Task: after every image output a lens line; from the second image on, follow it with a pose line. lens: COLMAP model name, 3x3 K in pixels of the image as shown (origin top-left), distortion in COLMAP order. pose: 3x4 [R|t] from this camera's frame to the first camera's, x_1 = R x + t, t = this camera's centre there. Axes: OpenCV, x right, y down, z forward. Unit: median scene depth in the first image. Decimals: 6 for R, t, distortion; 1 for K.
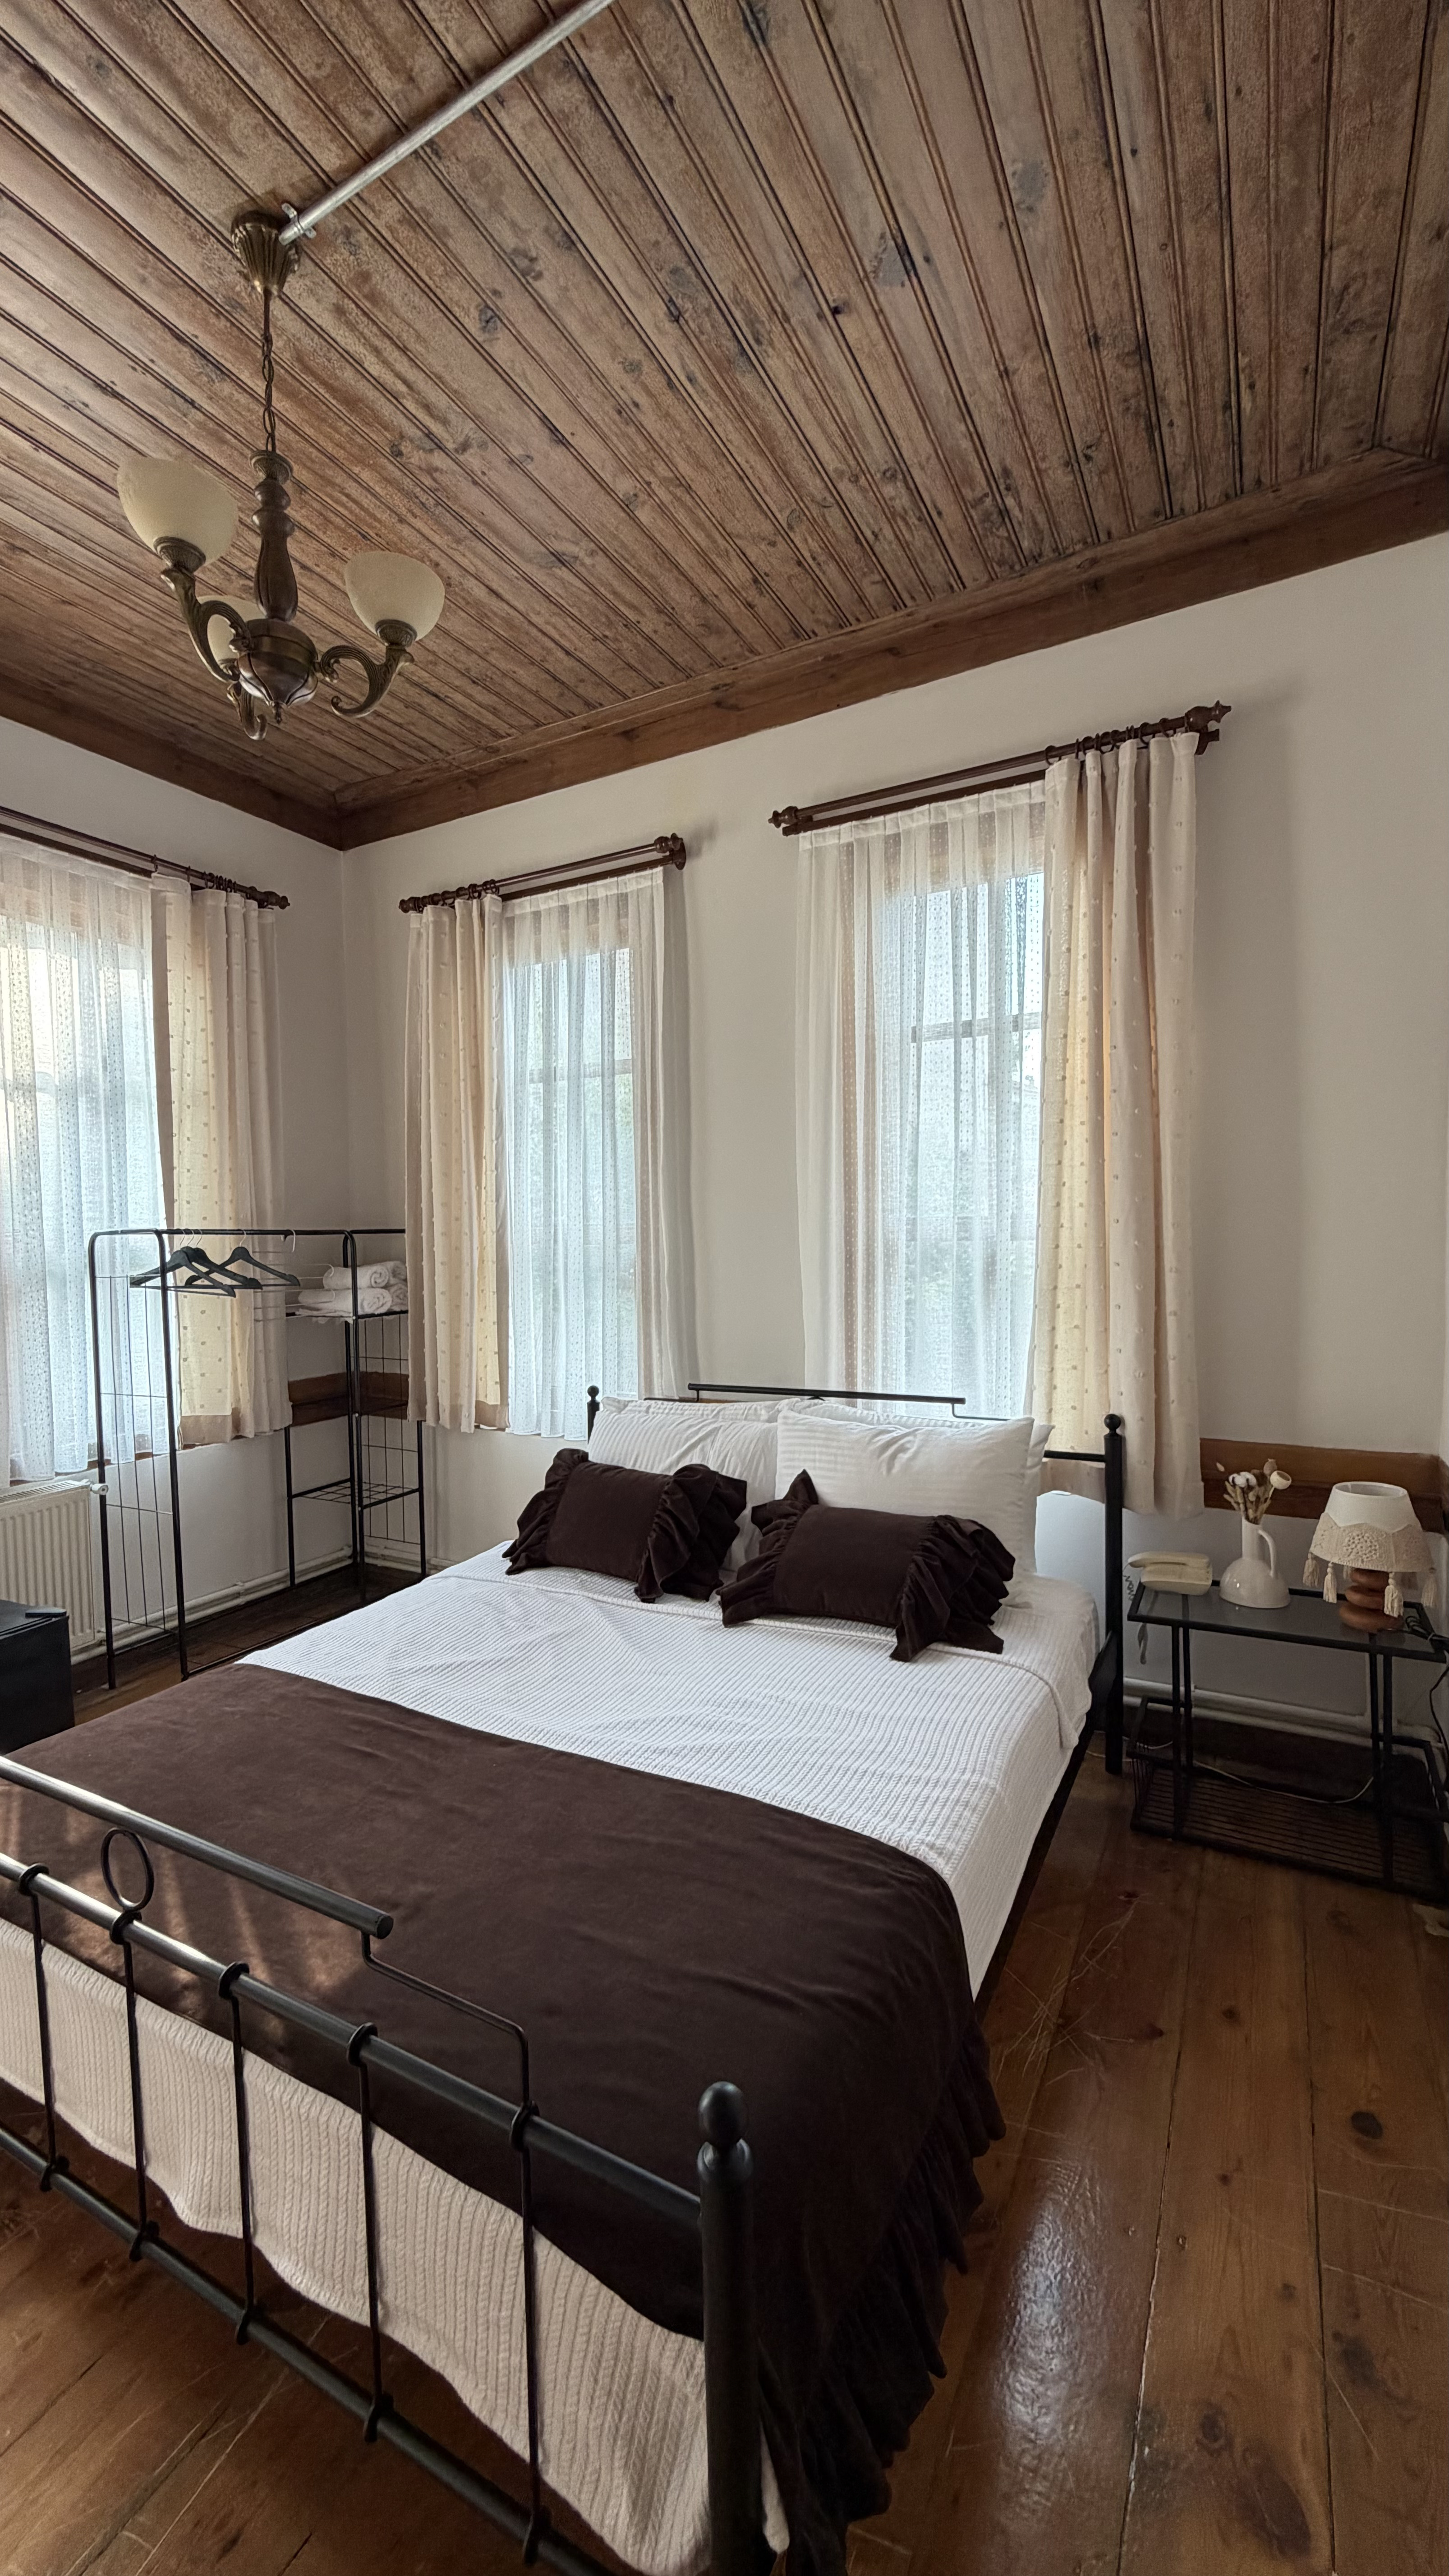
lens RADIAL K [[1023.6, 0, 726.0], [0, 1023.6, 1279.1], [0, 0, 1]] dist [-0.000722, 0.000191]
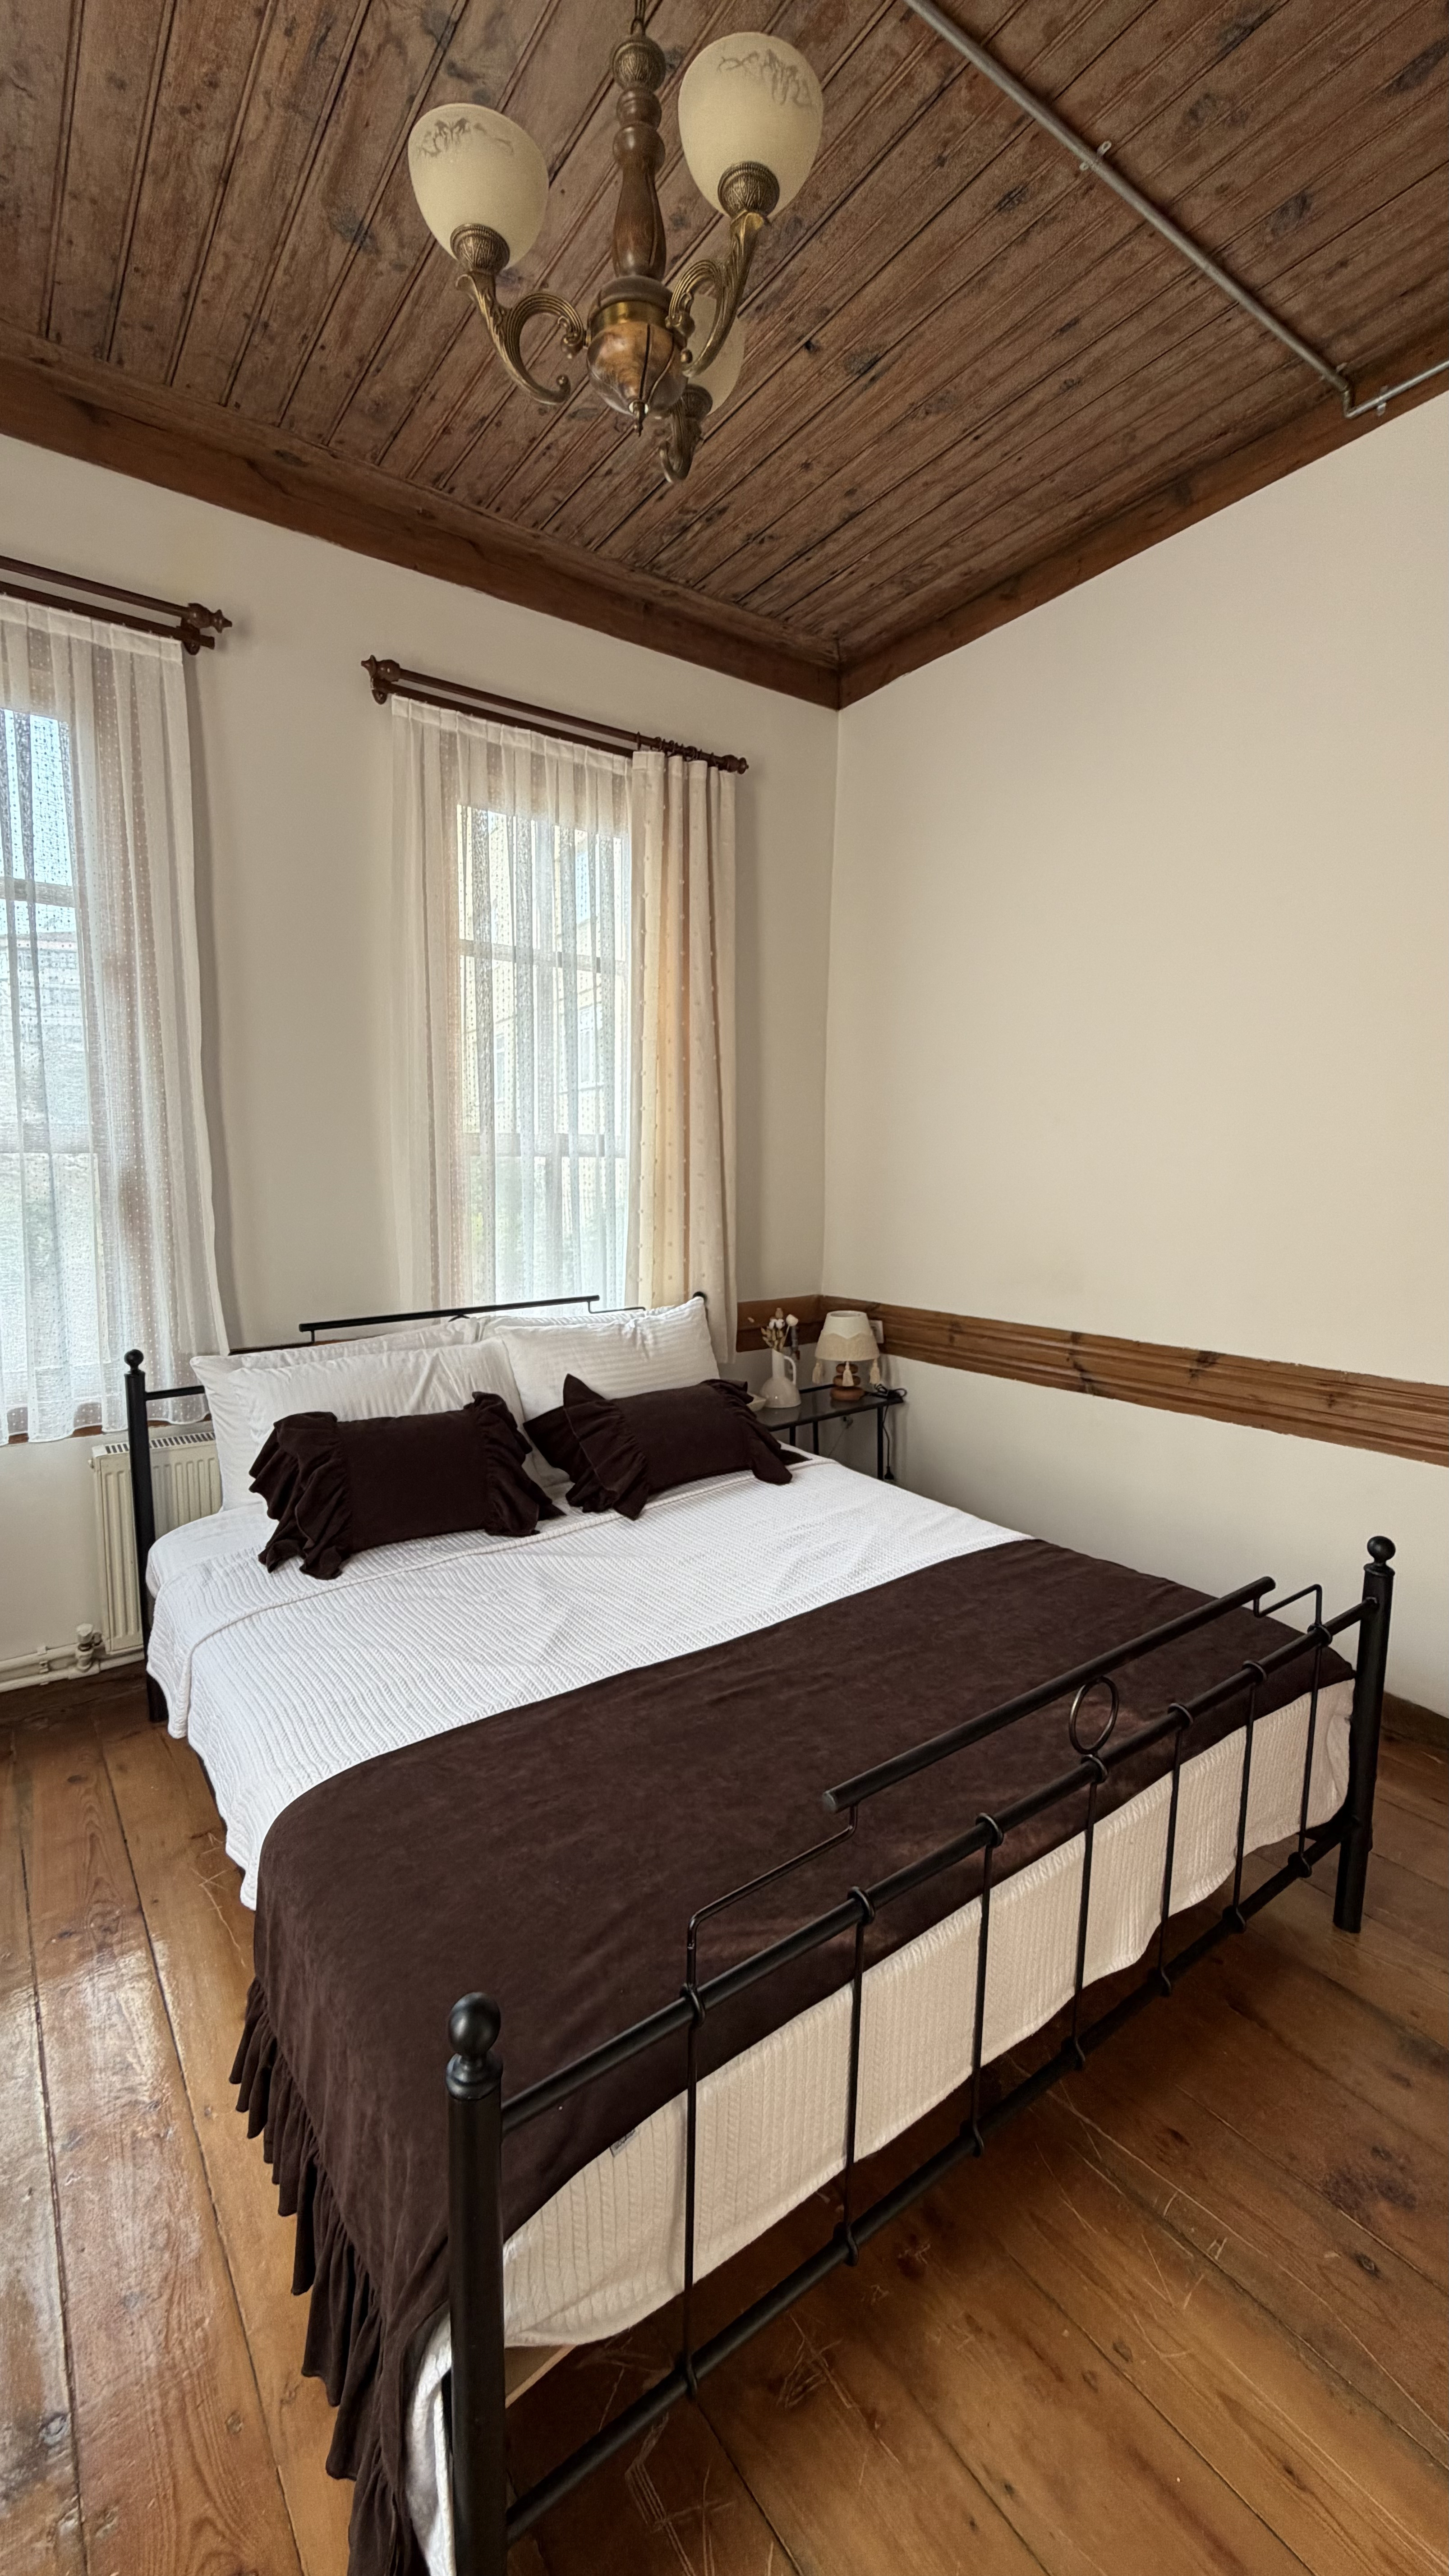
lens RADIAL K [[1023.6, 0, 726.0], [0, 1023.6, 1279.0], [0, 0, 1]] dist [-0.000722, 0.000191]
pose [[0.427732, -0.086507, 0.899756, -0.791649], [0.031036, 0.996229, 0.081028, 0.012264], [-0.903372, -0.006734, 0.428804, 0.423976]]
